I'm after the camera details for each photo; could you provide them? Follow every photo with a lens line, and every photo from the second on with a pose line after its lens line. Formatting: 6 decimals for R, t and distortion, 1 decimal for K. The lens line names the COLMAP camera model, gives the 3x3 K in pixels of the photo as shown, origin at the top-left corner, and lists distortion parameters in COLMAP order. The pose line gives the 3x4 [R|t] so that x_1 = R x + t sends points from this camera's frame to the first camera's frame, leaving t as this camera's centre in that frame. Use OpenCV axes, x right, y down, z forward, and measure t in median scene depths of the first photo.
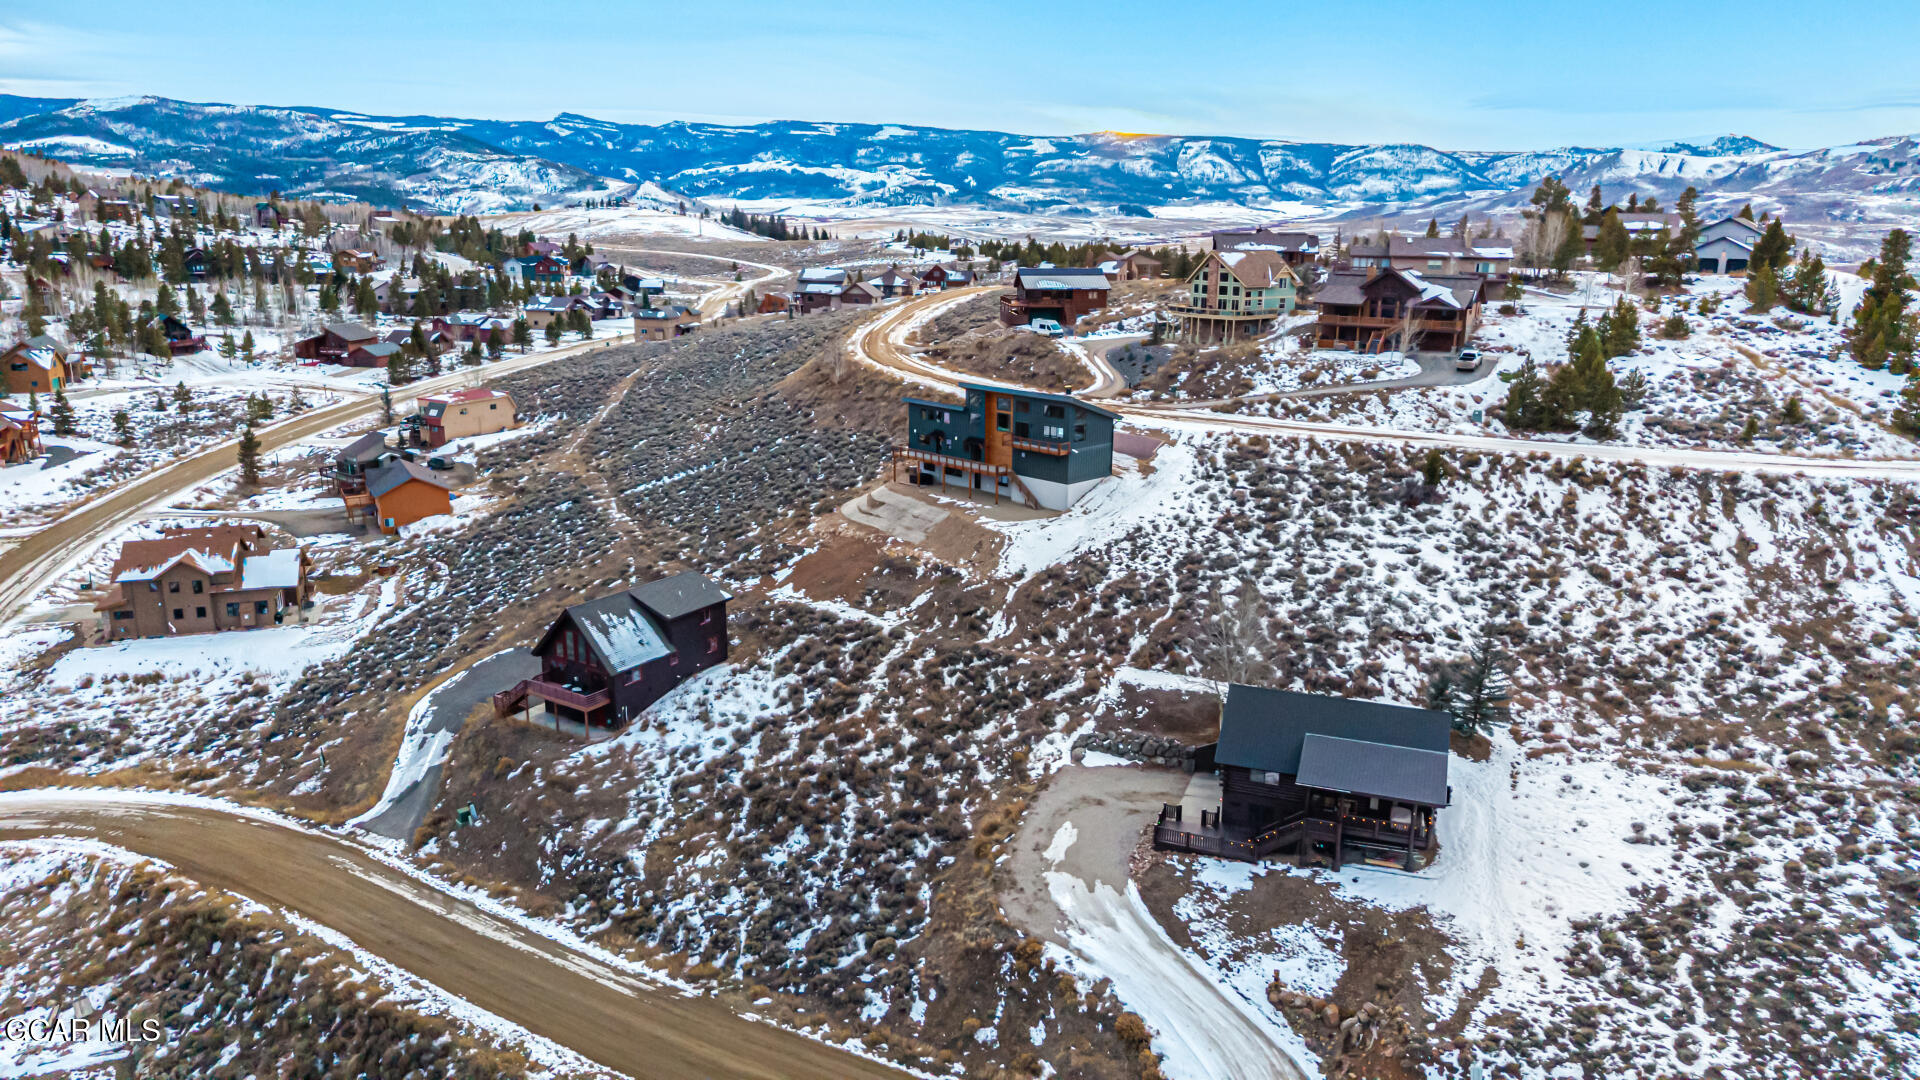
lens RADIAL K [[1282.8, 0, 967.9], [0, 1282.8, 537.1], [0, 0, 1]] dist [0.028121, -0.031998]
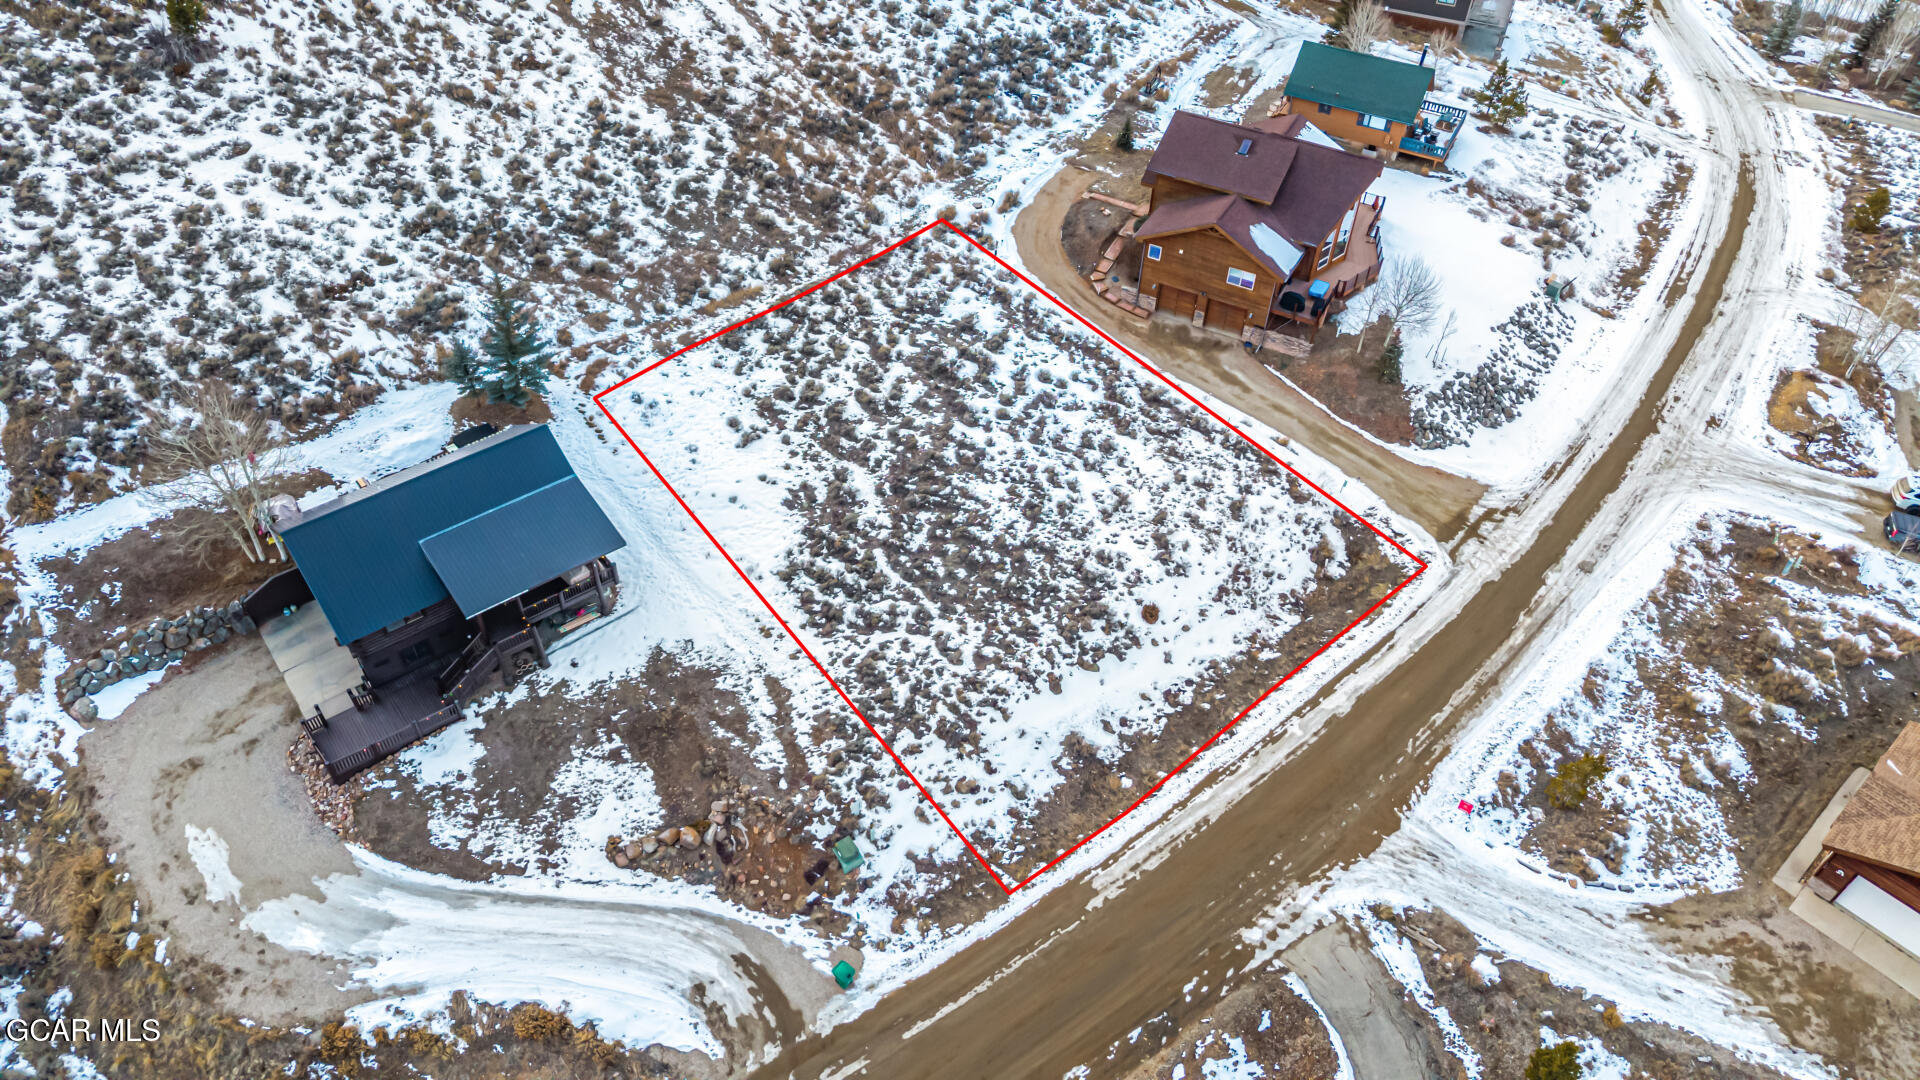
lens RADIAL K [[1282.8, 0, 967.9], [0, 1282.8, 537.1], [0, 0, 1]] dist [0.028121, -0.031998]
pose [[0.511011, -0.594148, 0.621173, -0.037551], [0.189395, 0.782718, 0.592859, -0.186578], [-0.838449, -0.185311, 0.512506, 0.239670]]
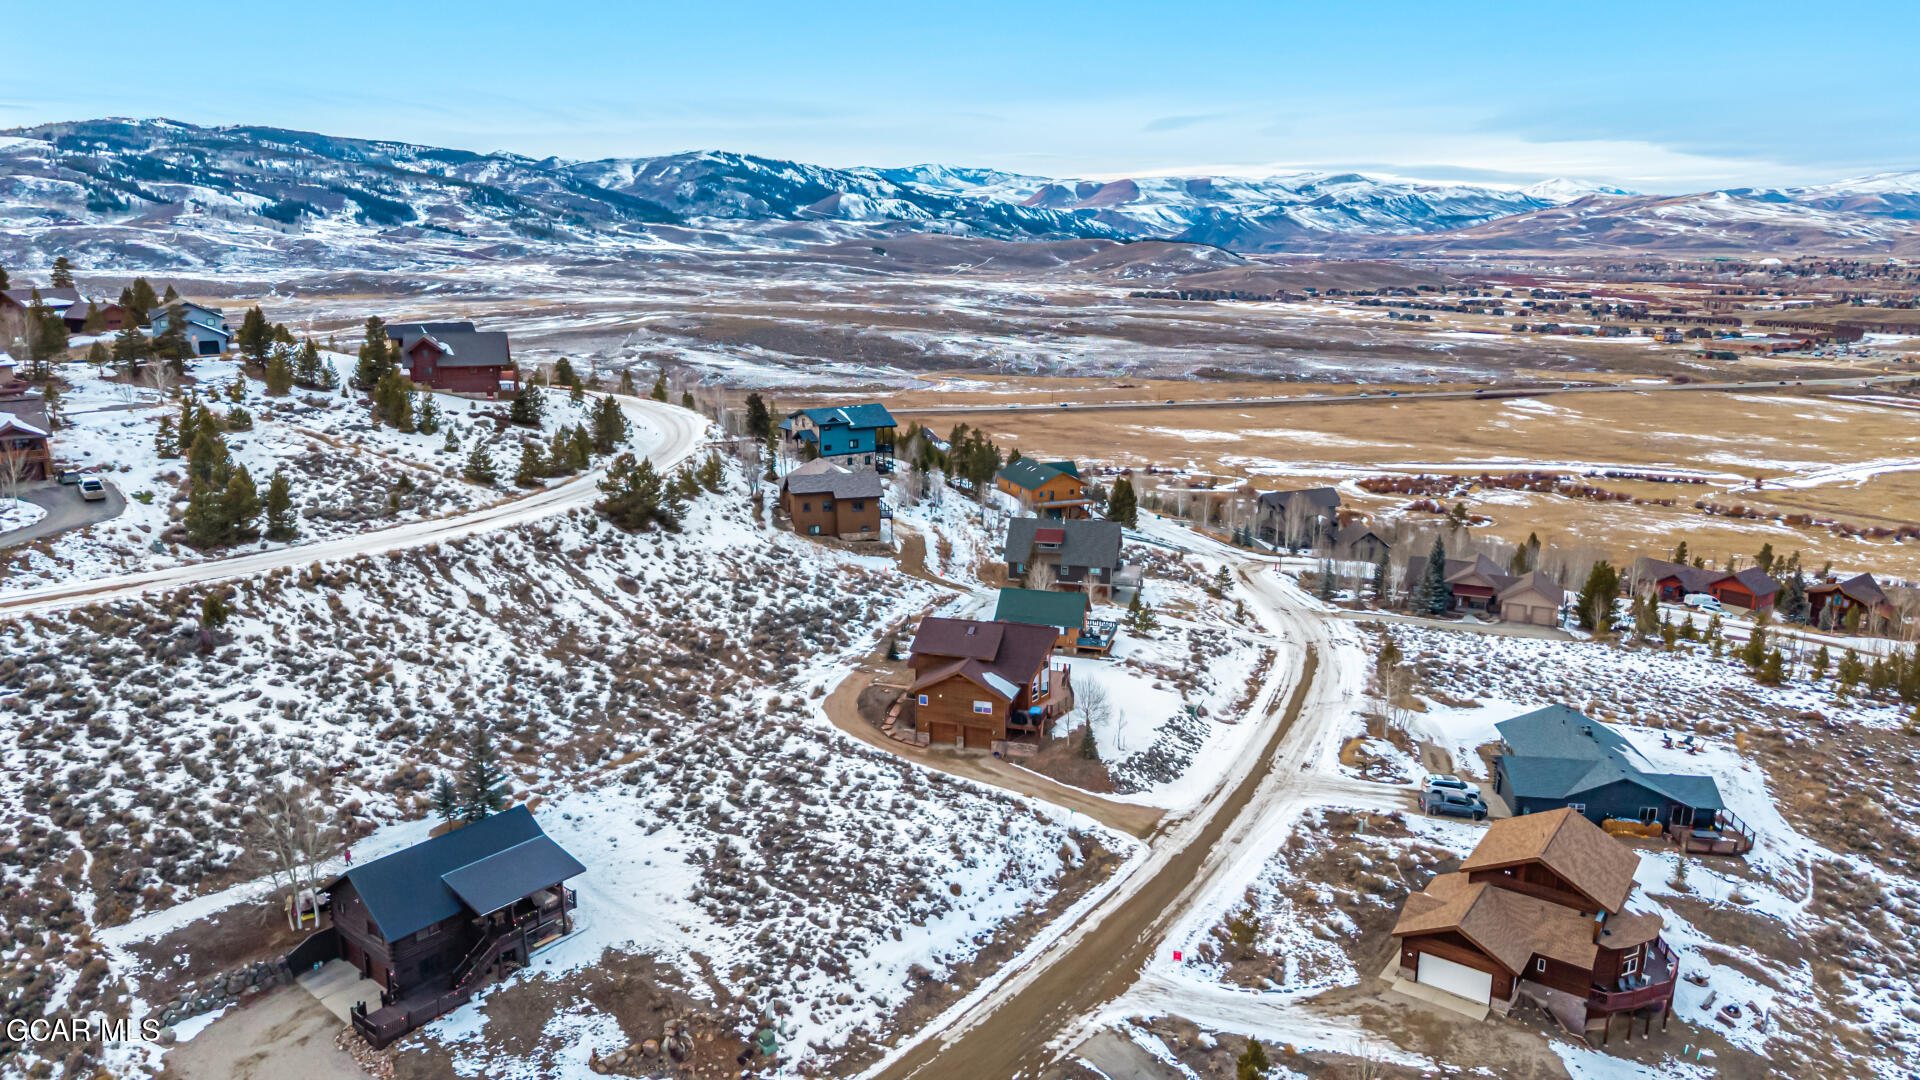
lens RADIAL K [[1304.1, 0, 965.7], [0, 1304.1, 532.1], [0, 0, 1]] dist [0.030955, -0.037173]
pose [[0.321128, -0.227569, 0.919287, -0.421576], [0.232525, 0.959932, 0.156404, -0.152656], [-0.918046, 0.163531, 0.361176, 0.094452]]
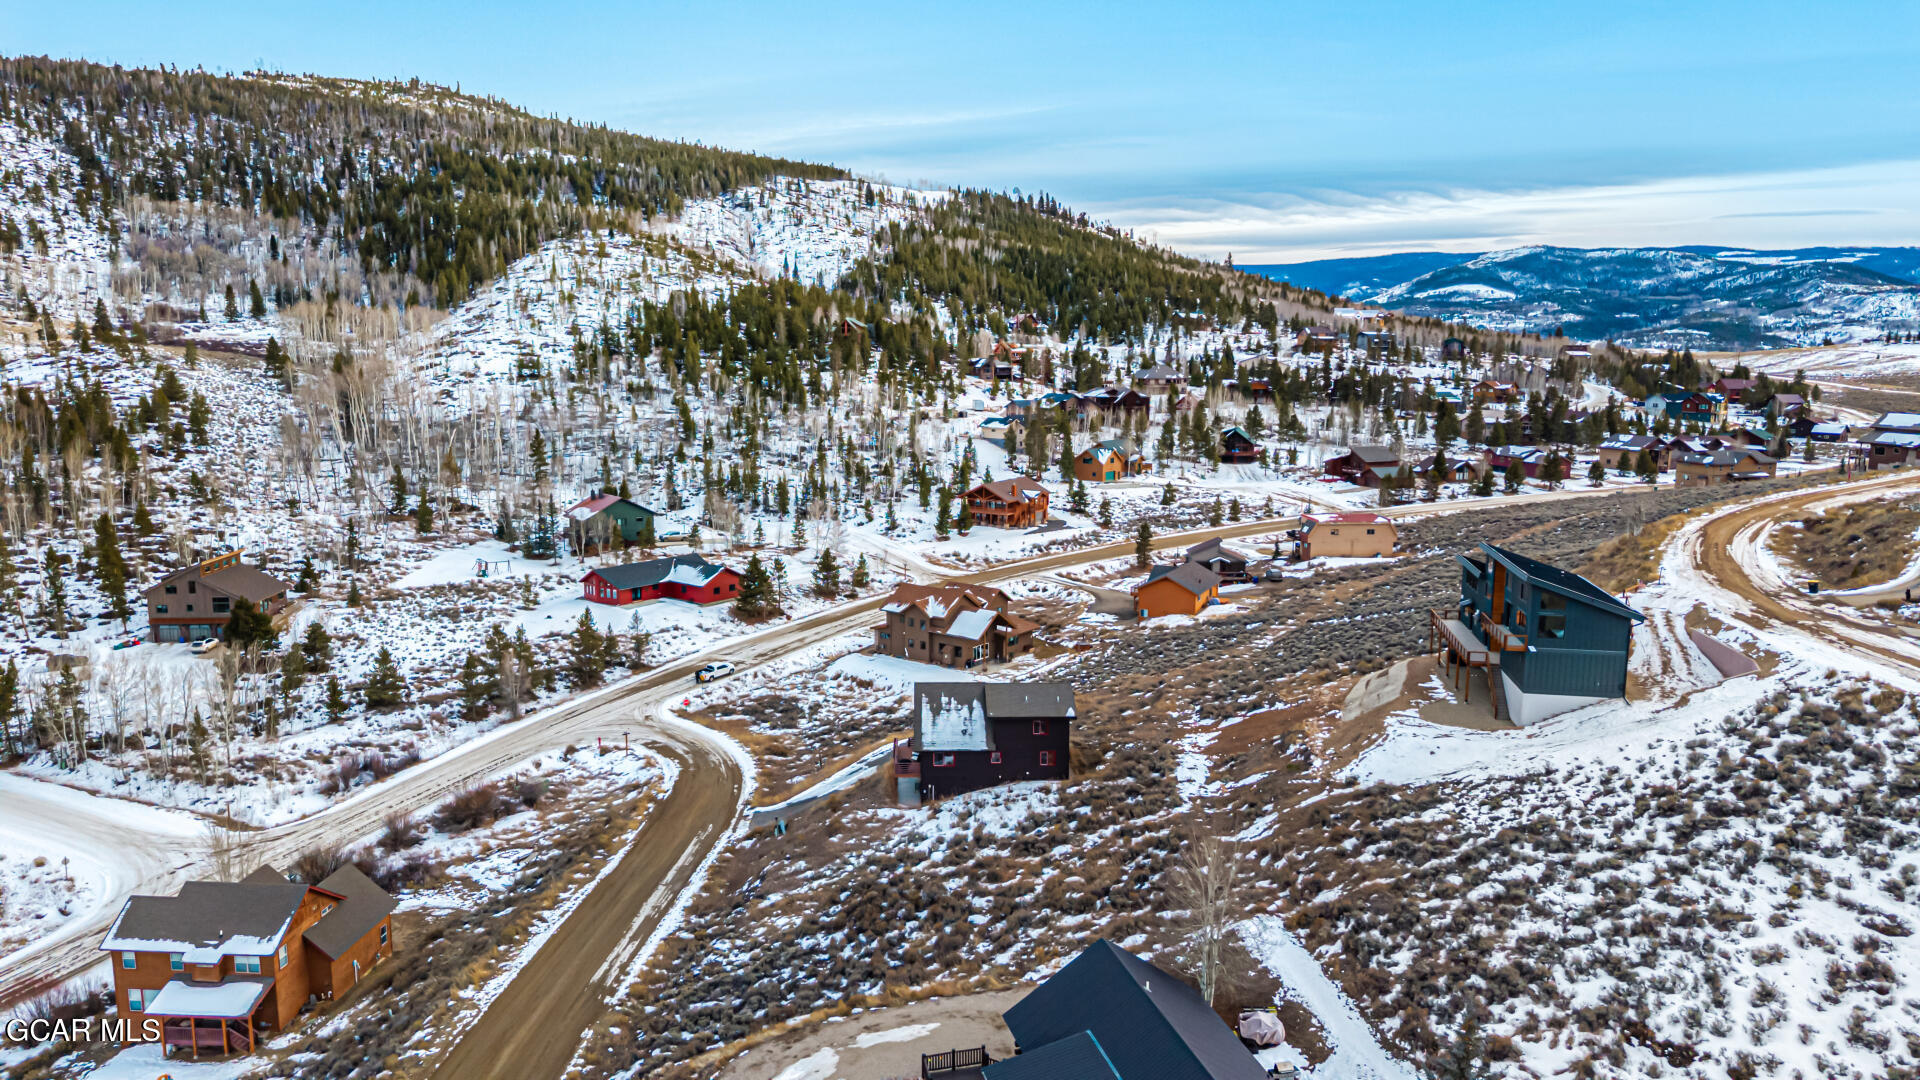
lens RADIAL K [[1282.8, 0, 967.9], [0, 1282.8, 537.1], [0, 0, 1]] dist [0.028121, -0.031998]
pose [[0.571842, 0.122372, -0.811186, 0.579231], [-0.204314, 0.978899, 0.003643, -0.079379], [0.794514, 0.163653, 0.584777, 0.358499]]
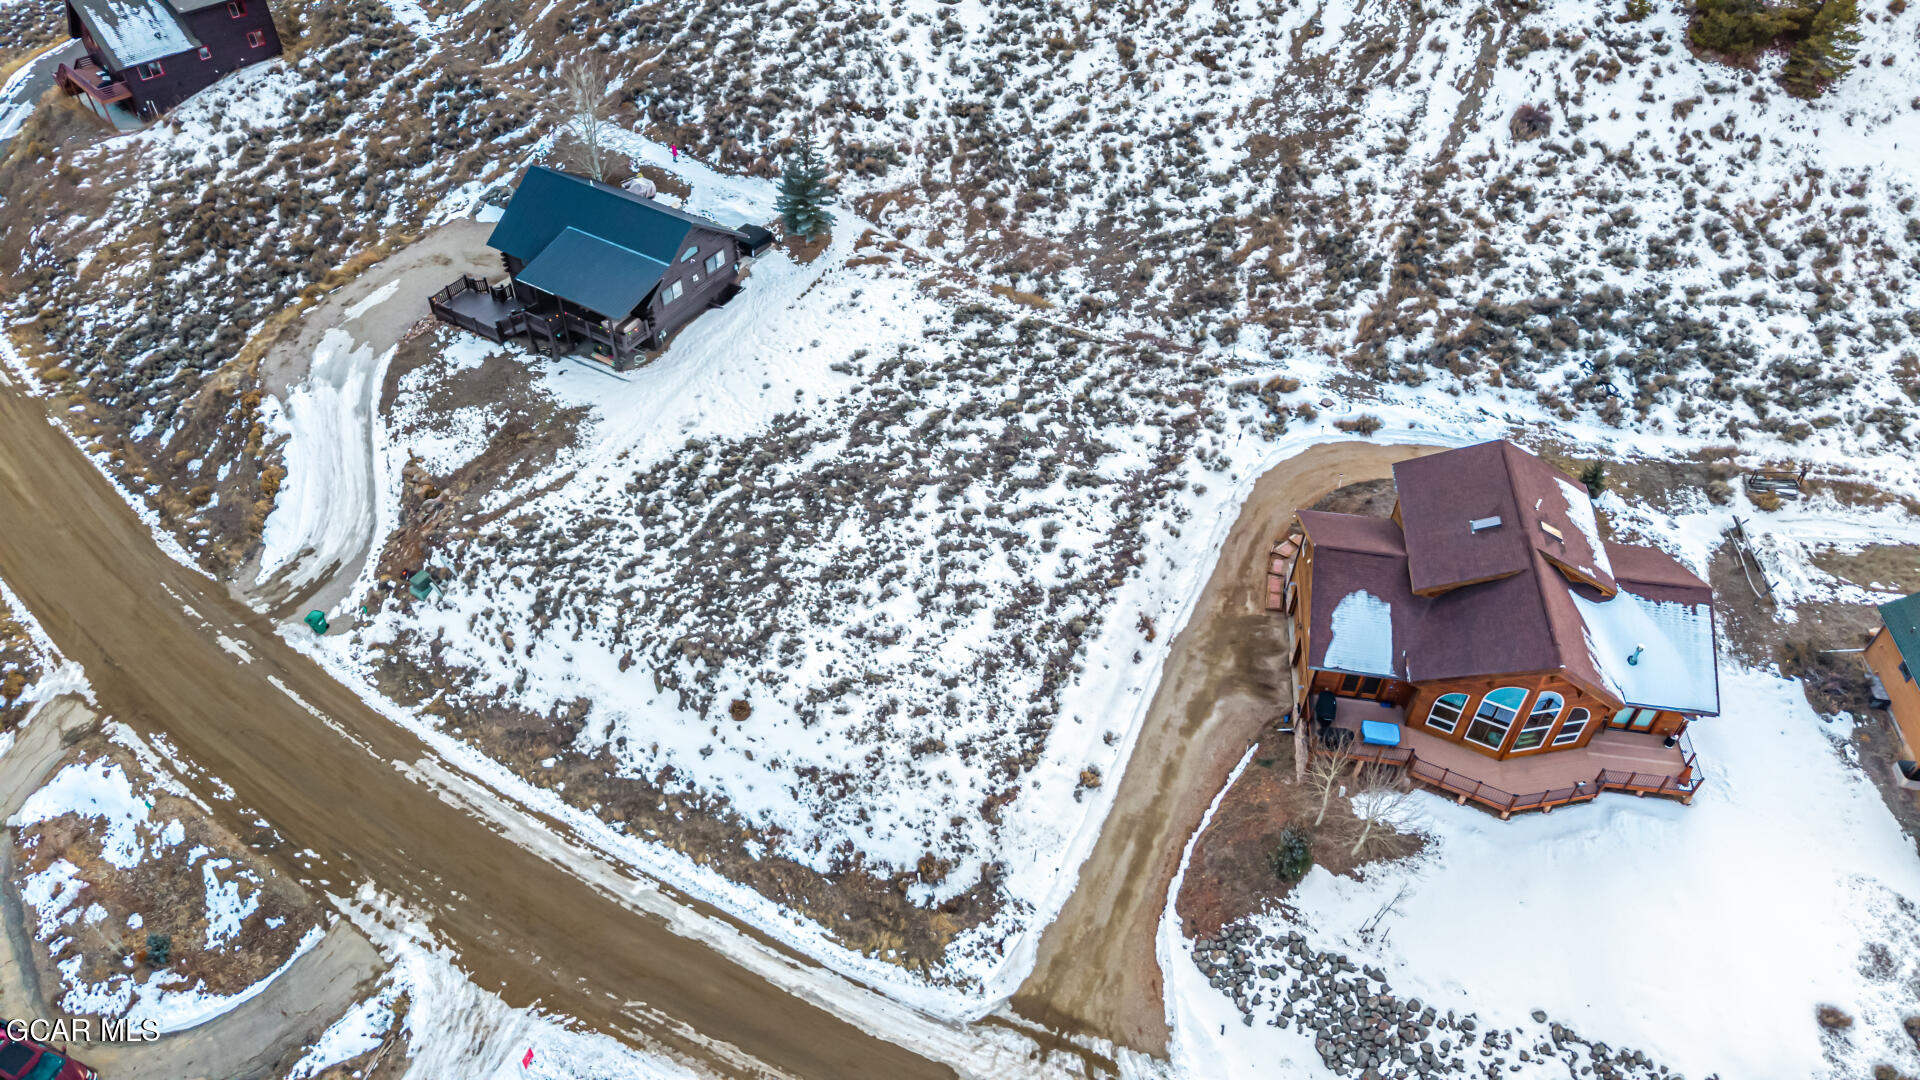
lens RADIAL K [[1282.8, 0, 967.9], [0, 1282.8, 537.1], [0, 0, 1]] dist [0.028121, -0.031998]
pose [[0.984003, 0.136447, -0.114547, 0.542860], [-0.061817, 0.864523, 0.498778, -0.122625], [0.167085, -0.483718, 0.859127, 0.040252]]
